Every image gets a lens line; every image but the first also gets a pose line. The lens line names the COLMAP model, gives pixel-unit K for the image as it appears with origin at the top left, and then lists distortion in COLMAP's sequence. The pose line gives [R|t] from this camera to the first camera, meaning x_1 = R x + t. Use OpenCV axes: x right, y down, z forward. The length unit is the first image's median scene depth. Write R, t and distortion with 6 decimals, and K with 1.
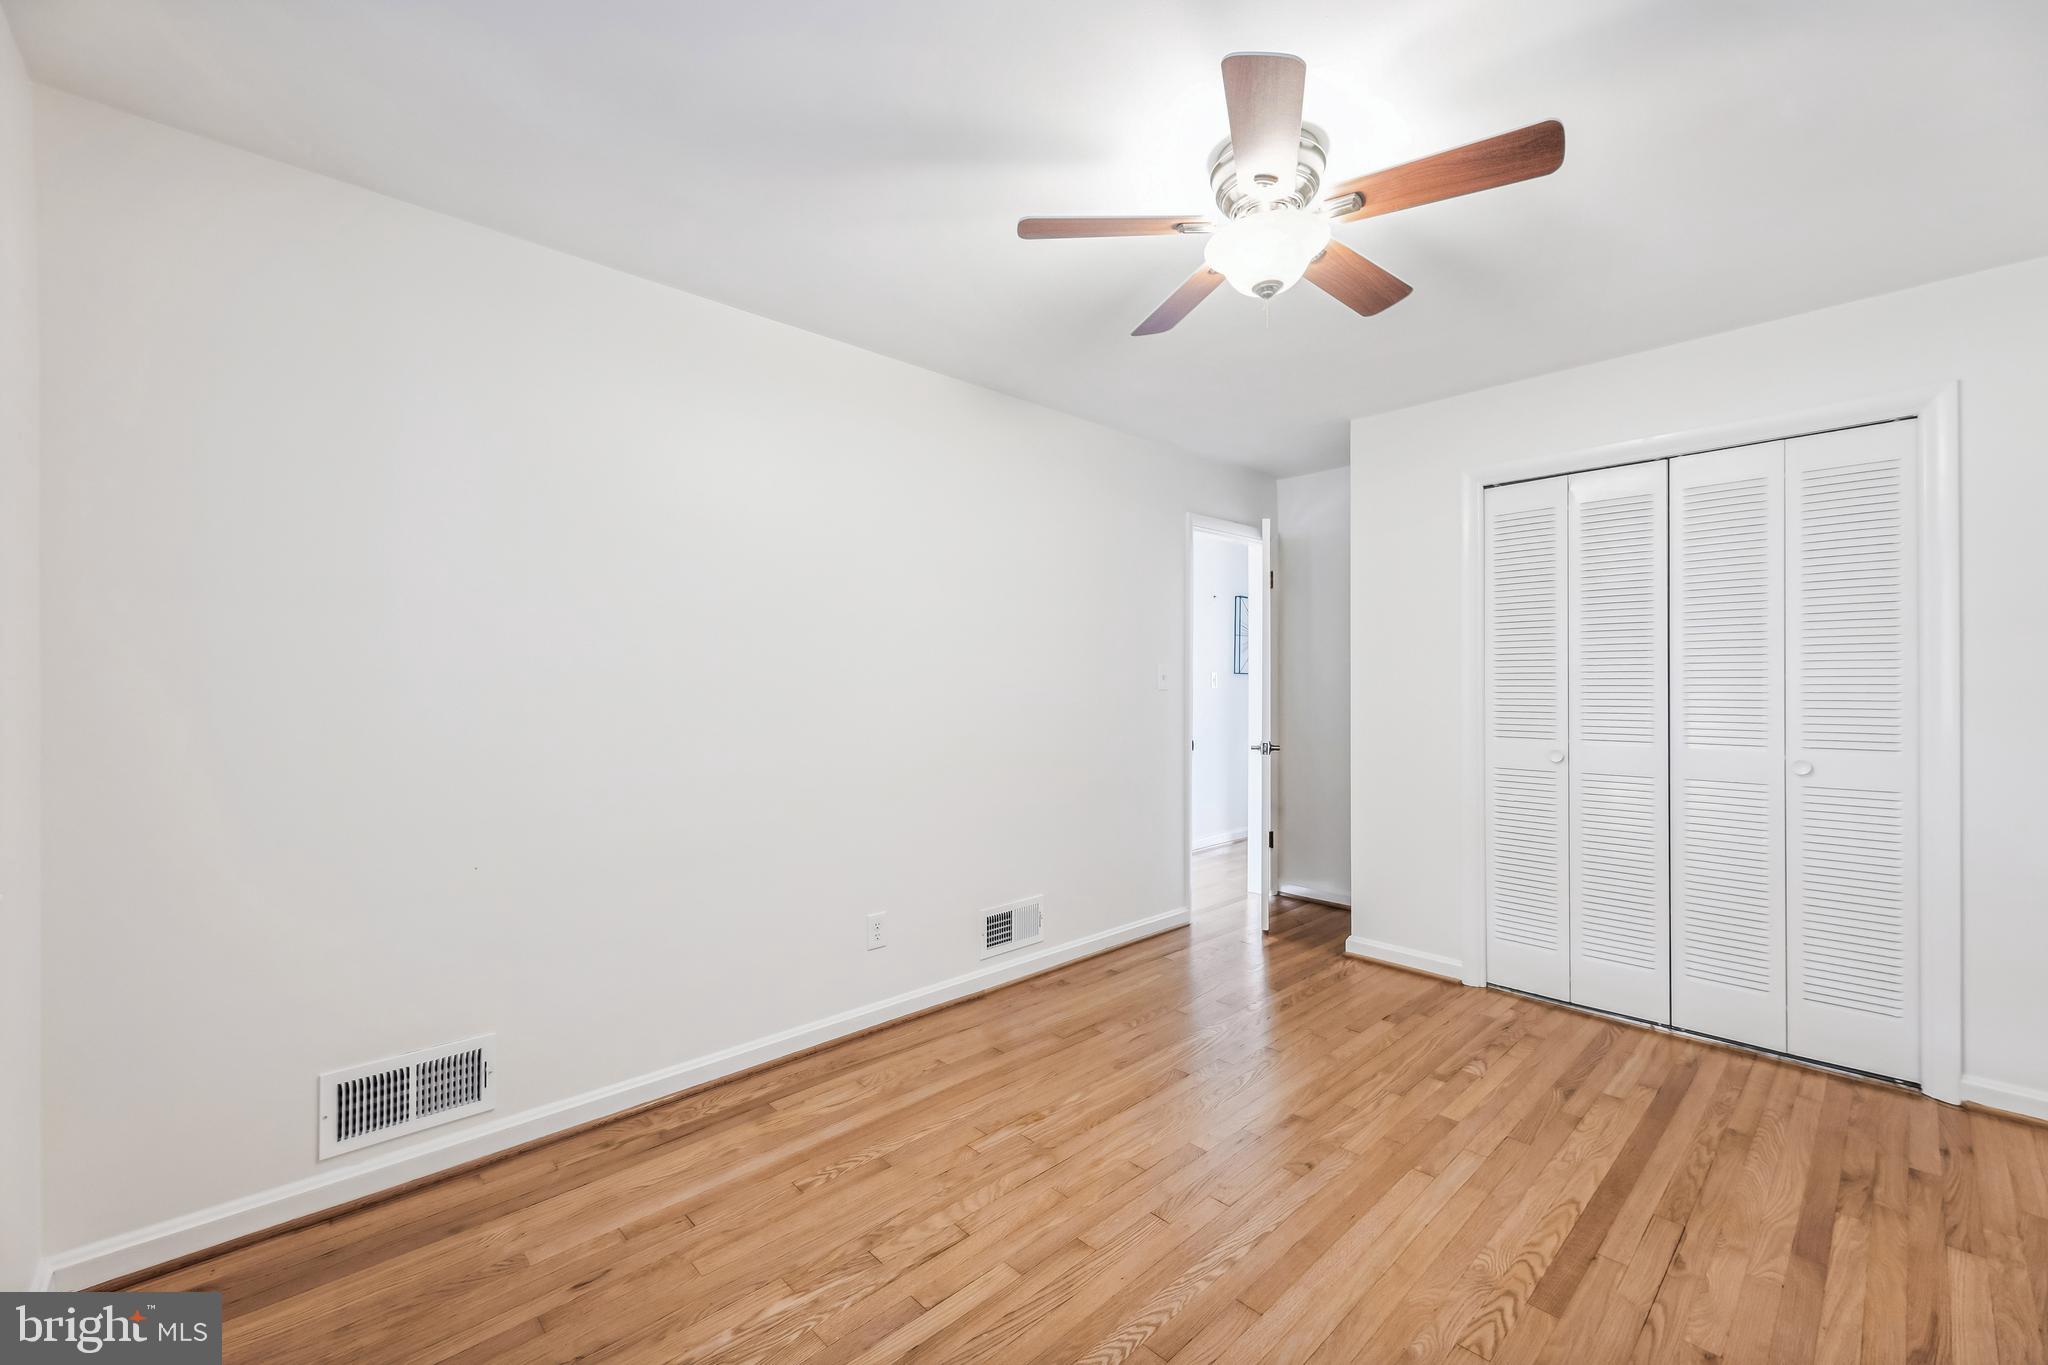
lens RADIAL K [[825.4, 0, 1015.0], [0, 825.4, 678.6], [0, 0, 1]] dist [-0.000261, -0.000182]
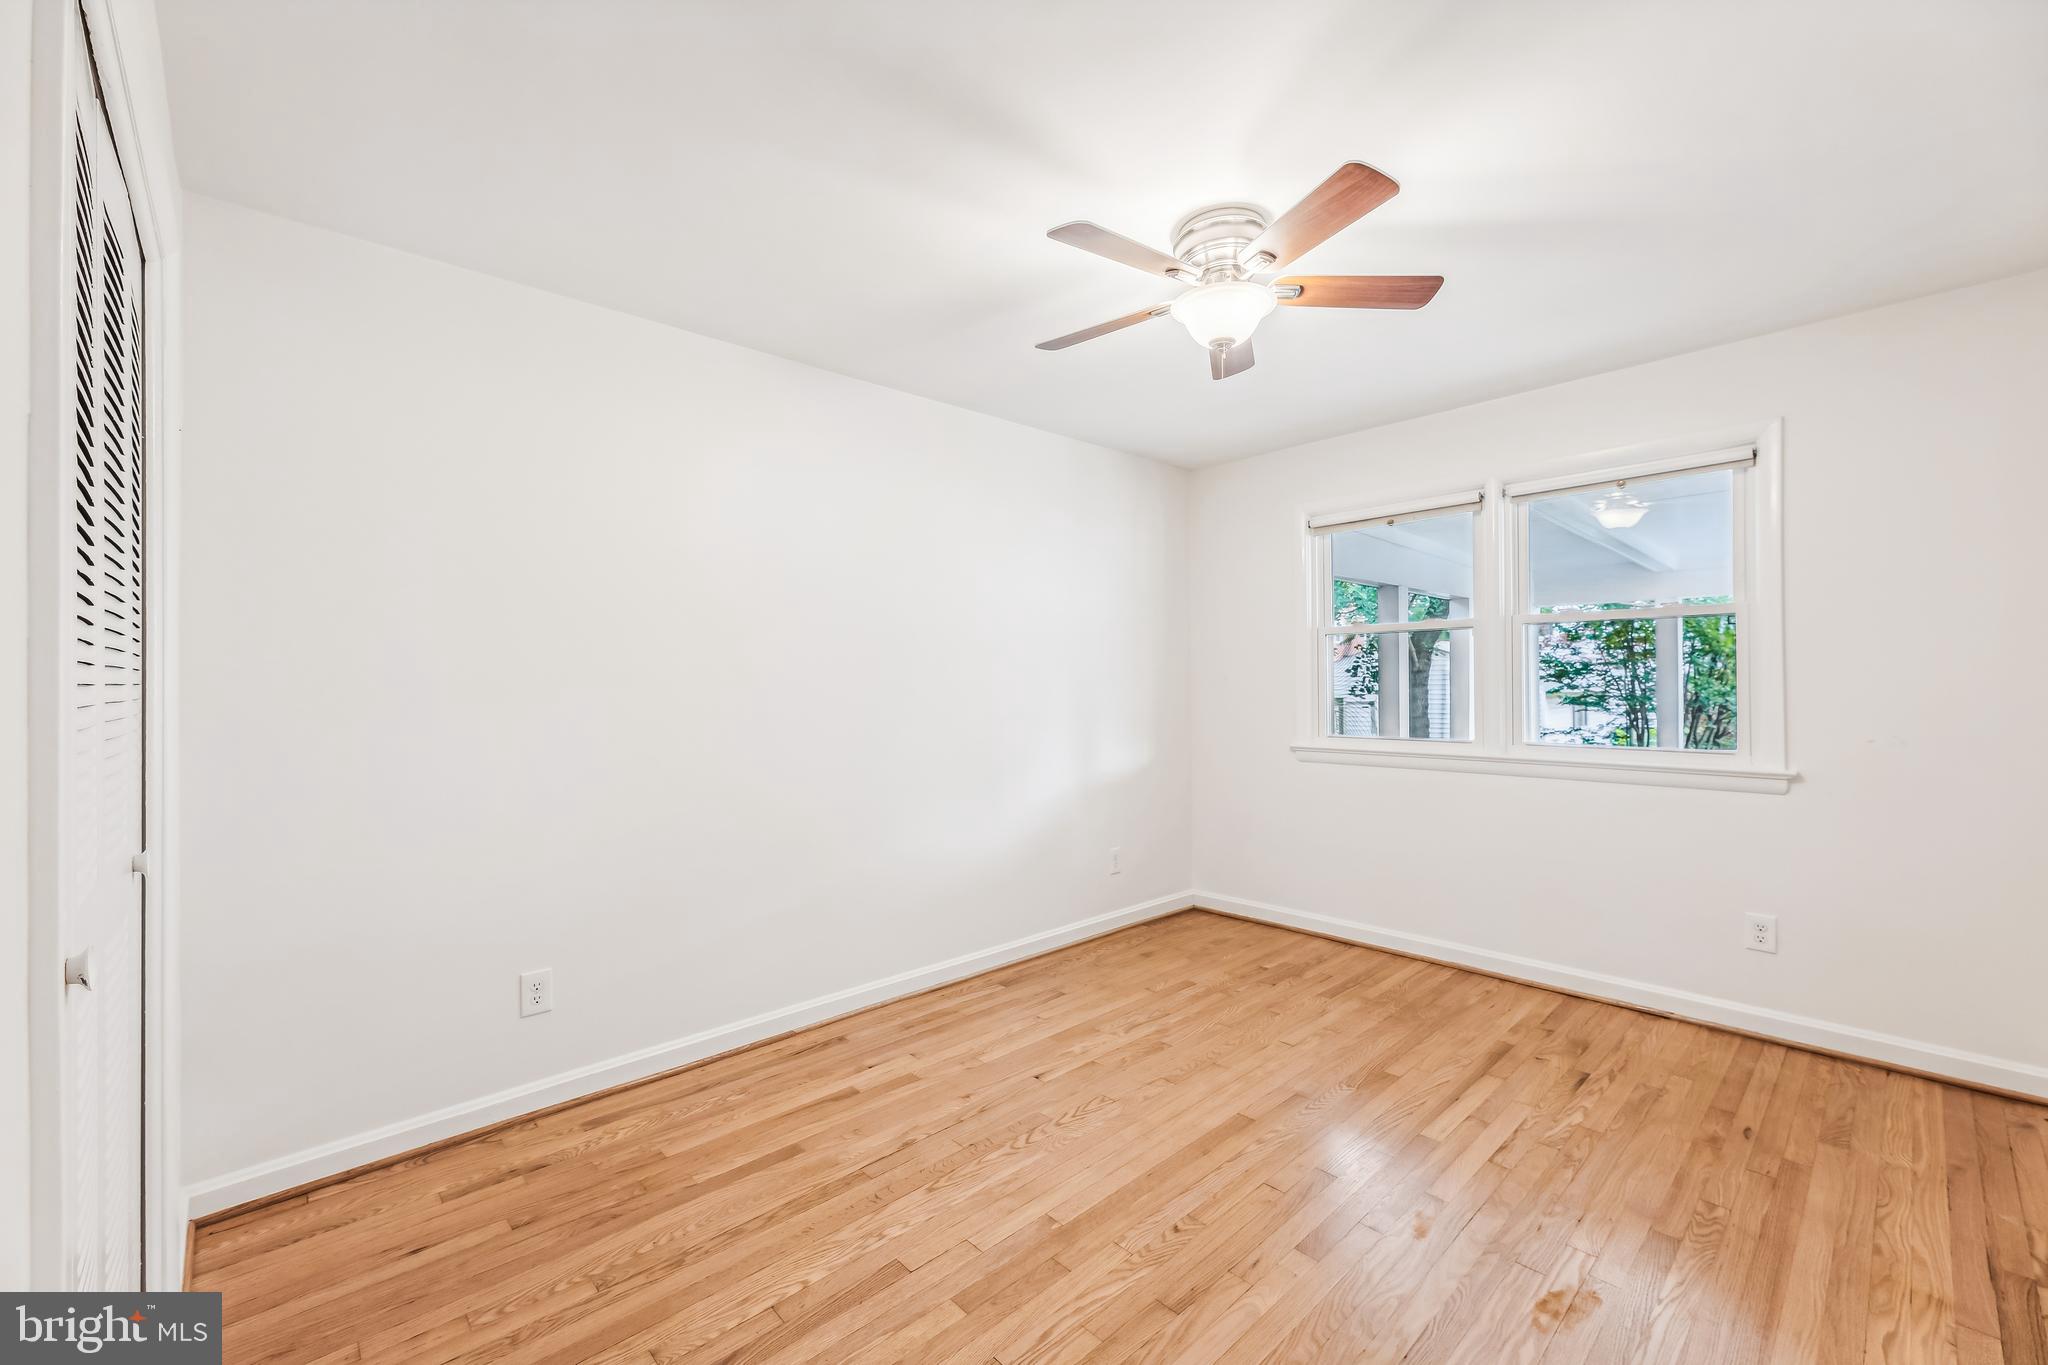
lens RADIAL K [[825.4, 0, 1015.0], [0, 825.4, 678.6], [0, 0, 1]] dist [-0.000261, -0.000182]
pose [[-0.999943, 0.009879, 0.004058, 0.482839], [0.009839, 0.999903, -0.009862, 0.005640], [-0.004155, -0.009821, -0.999943, 1.756689]]
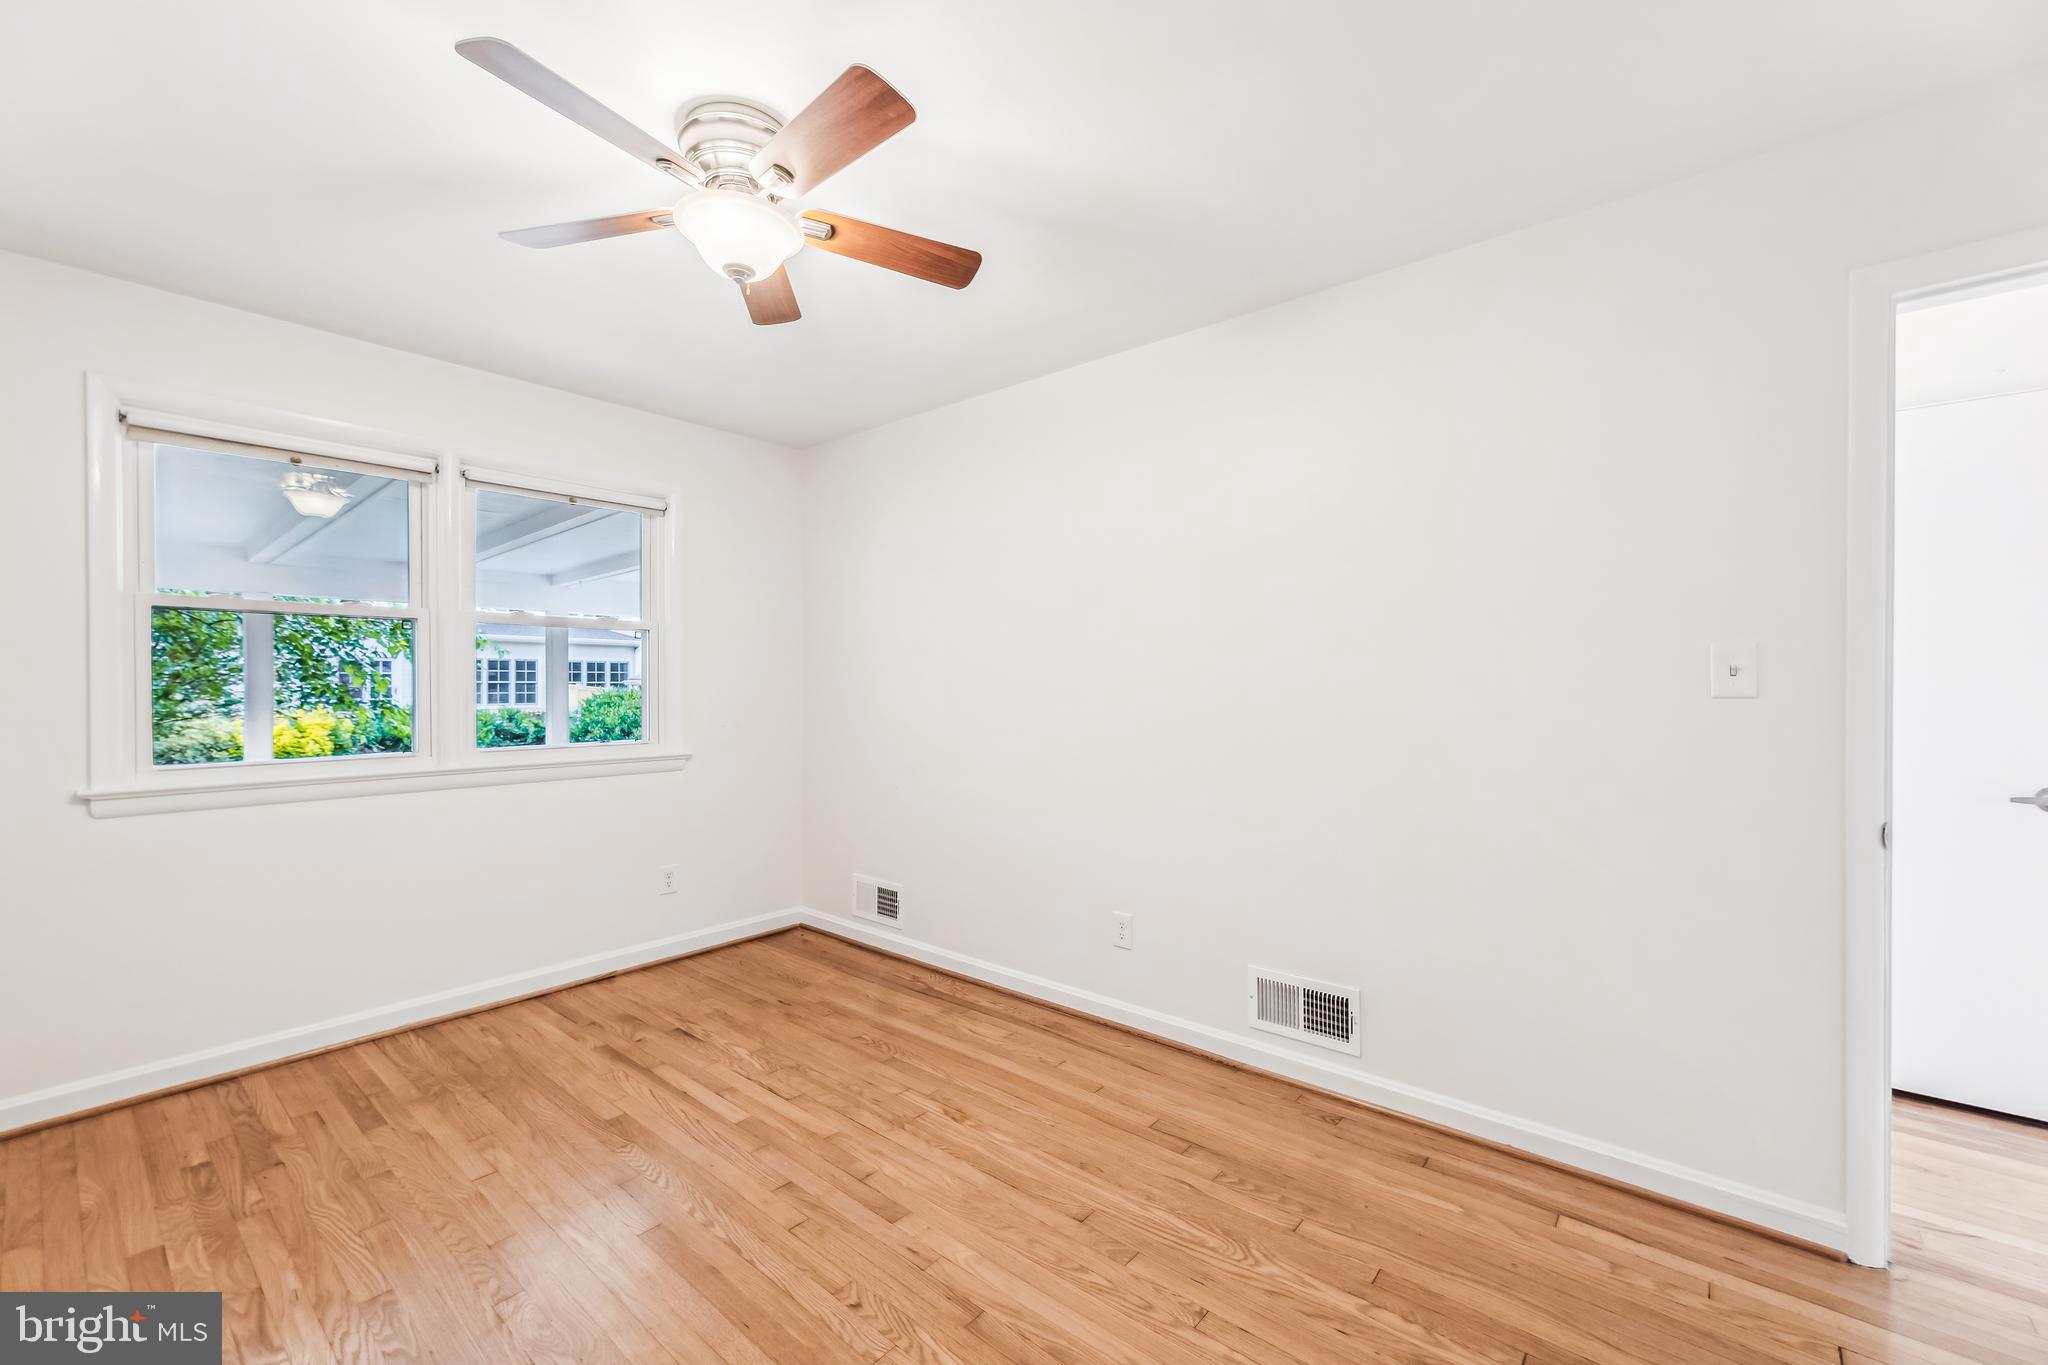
lens RADIAL K [[835.9, 0, 1017.0], [0, 835.9, 693.3], [0, 0, 1]] dist [0.000012, 0.000019]
pose [[0.117546, 0.016506, -0.992930, 1.064450], [0.006329, 0.999829, 0.017370, 0.000425], [0.993047, -0.008326, 0.117421, 0.986867]]
